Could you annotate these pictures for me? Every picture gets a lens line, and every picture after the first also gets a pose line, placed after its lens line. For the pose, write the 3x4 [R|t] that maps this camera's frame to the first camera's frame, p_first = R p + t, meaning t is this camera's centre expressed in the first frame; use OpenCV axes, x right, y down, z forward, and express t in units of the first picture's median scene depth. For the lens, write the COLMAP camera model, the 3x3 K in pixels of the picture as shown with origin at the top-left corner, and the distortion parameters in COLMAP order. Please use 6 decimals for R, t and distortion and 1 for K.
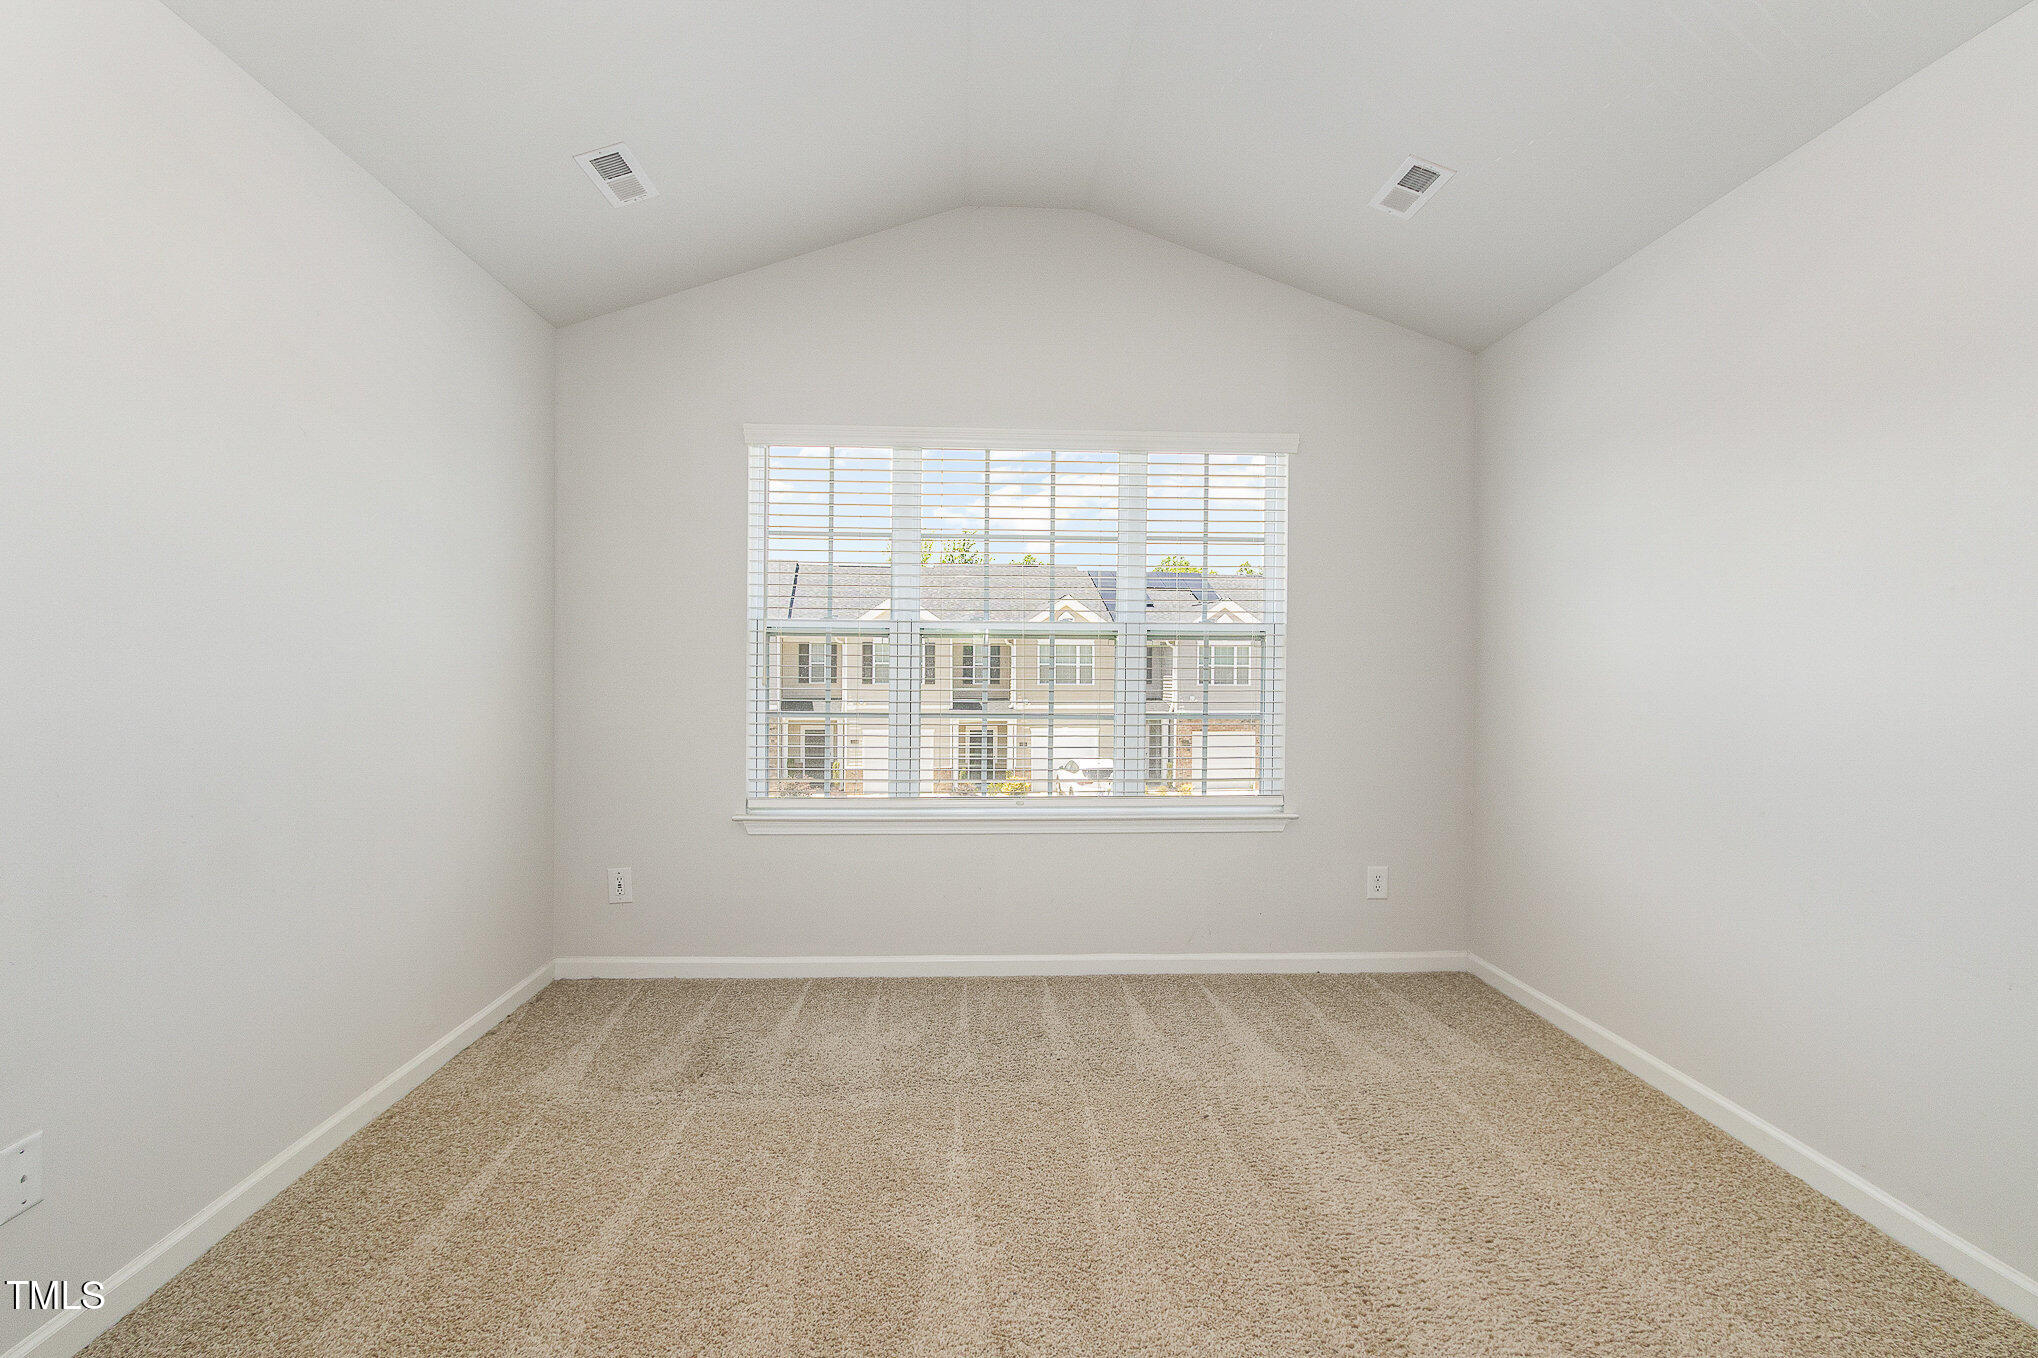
lens RADIAL K [[941.7, 0, 1016.9], [0, 941.7, 685.3], [0, 0, 1]] dist [0.000353, 0.000900]
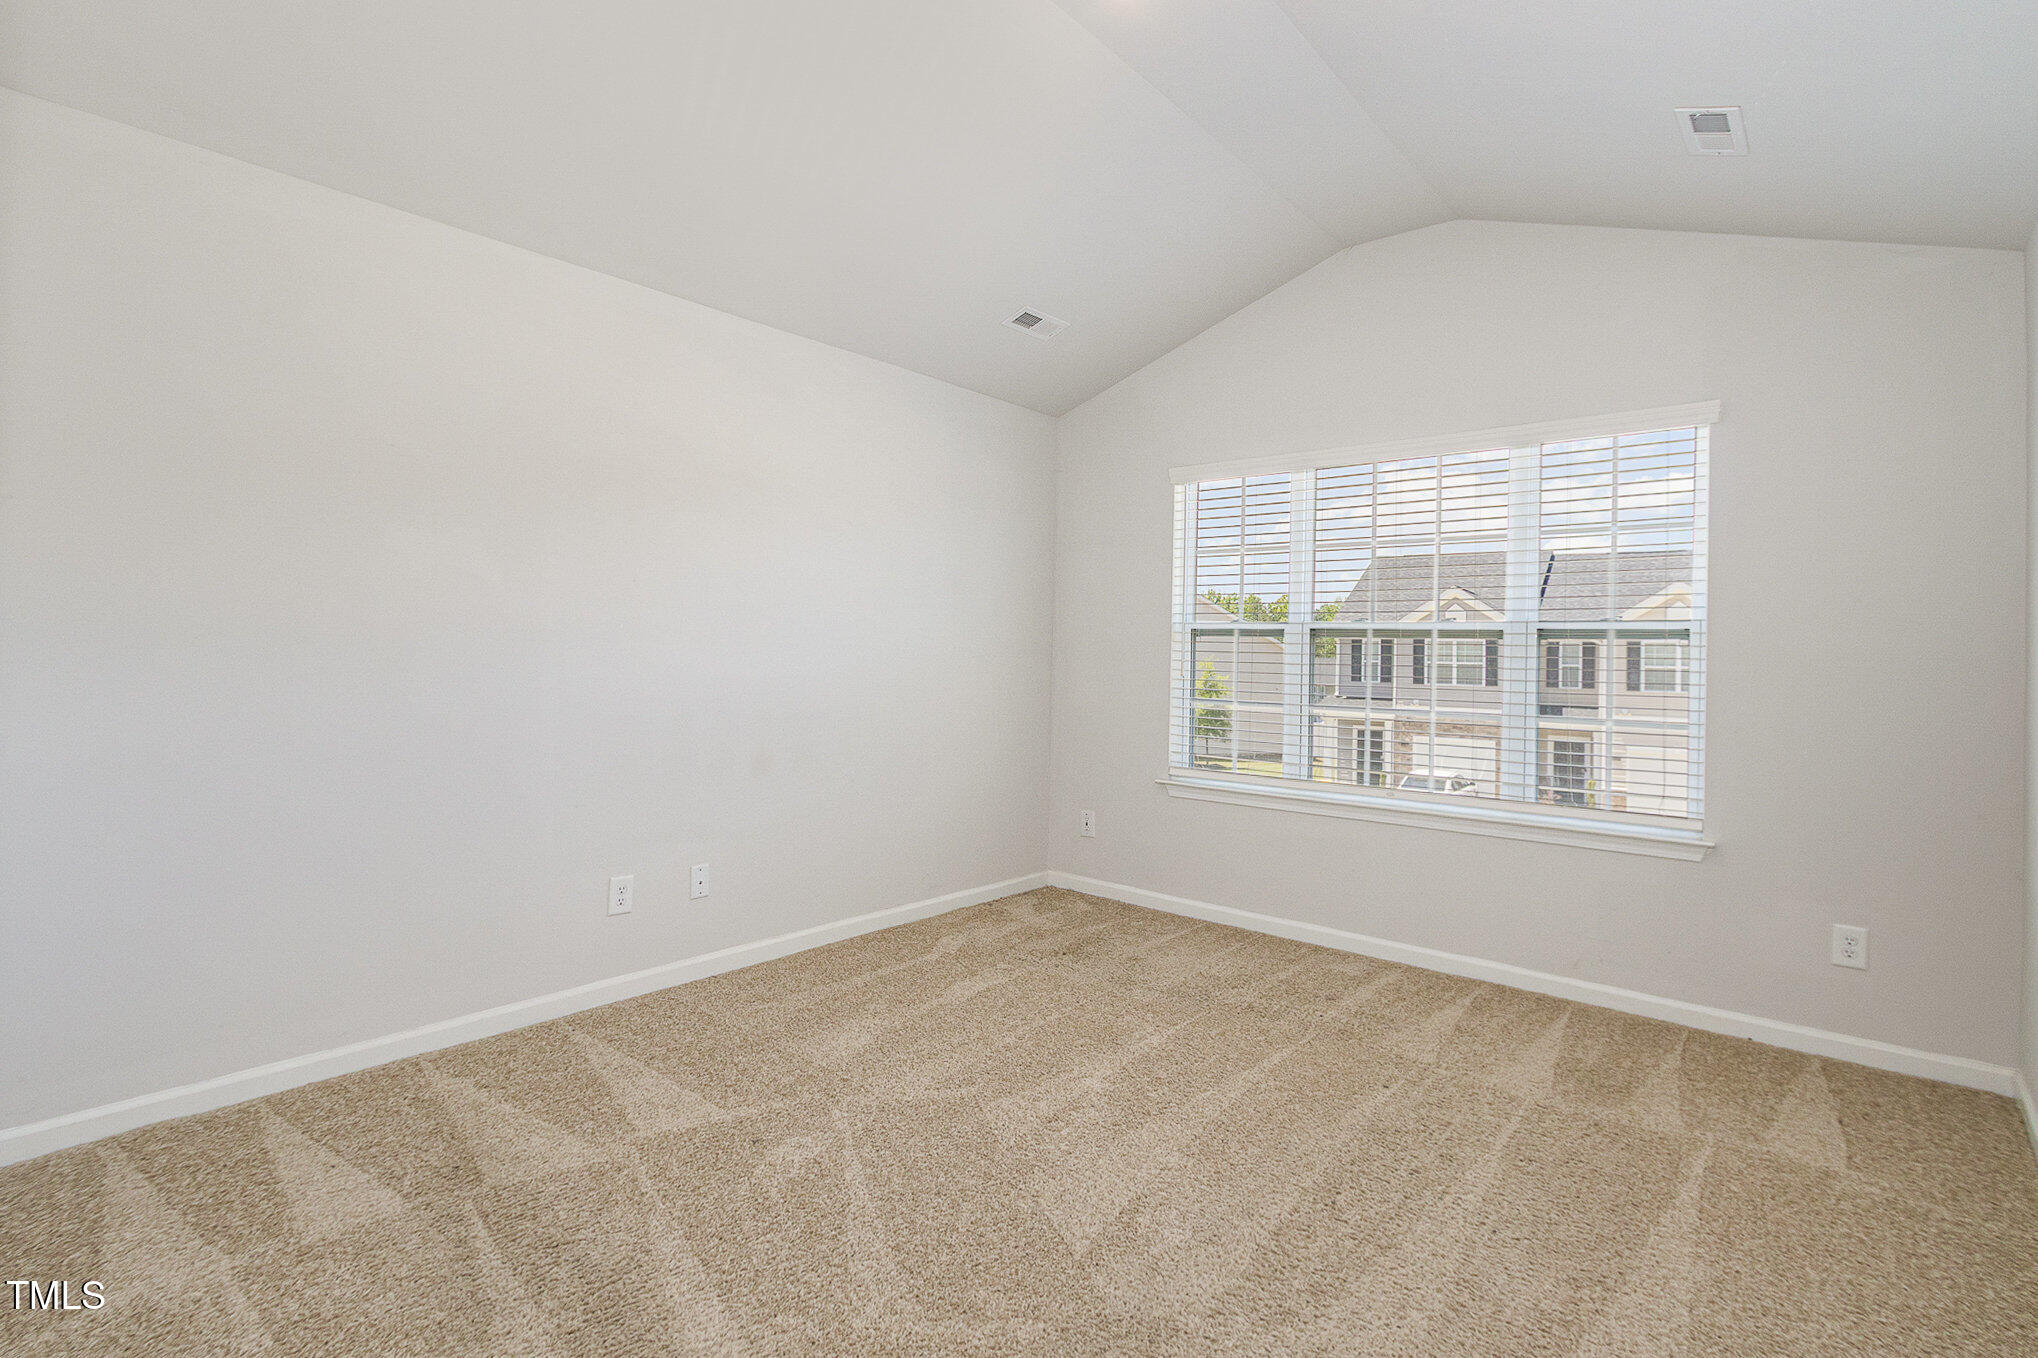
lens RADIAL K [[941.7, 0, 1019.6], [0, 941.7, 665.3], [0, 0, 1]] dist [0.000353, 0.000900]
pose [[0.737375, 0.017038, -0.675269, 0.403258], [-0.031106, 0.999478, -0.008748, 0.003020], [0.674767, 0.027455, 0.737520, -0.056819]]
